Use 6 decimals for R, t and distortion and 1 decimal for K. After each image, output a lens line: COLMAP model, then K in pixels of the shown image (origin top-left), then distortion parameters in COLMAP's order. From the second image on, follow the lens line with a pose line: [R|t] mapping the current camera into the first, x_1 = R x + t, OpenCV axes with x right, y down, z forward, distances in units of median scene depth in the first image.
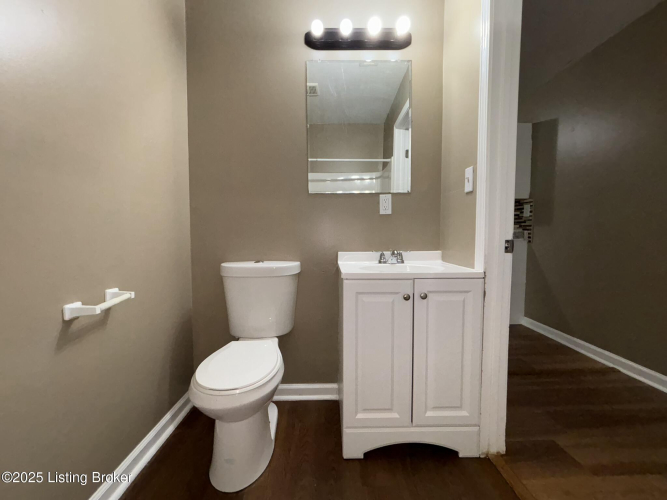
lens RADIAL K [[268.3, 0, 333.5], [0, 268.3, 250.0], [0, 0, 1]] dist [0.001804, 0.000224]
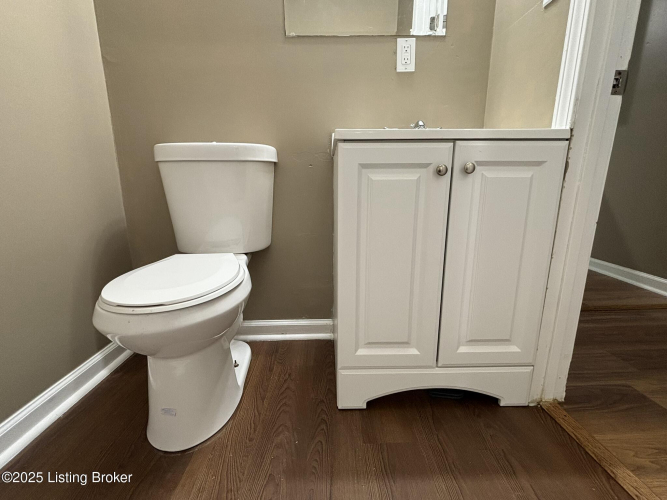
lens RADIAL K [[299.8, 0, 333.5], [0, 299.8, 250.0], [0, 0, 1]] dist [-0.003017, 0.000350]
pose [[0.999998, -0.001333, 0.001369, 0.024549], [0.001092, 0.986610, 0.163092, 0.230377], [-0.001568, -0.163090, 0.986610, 0.282311]]
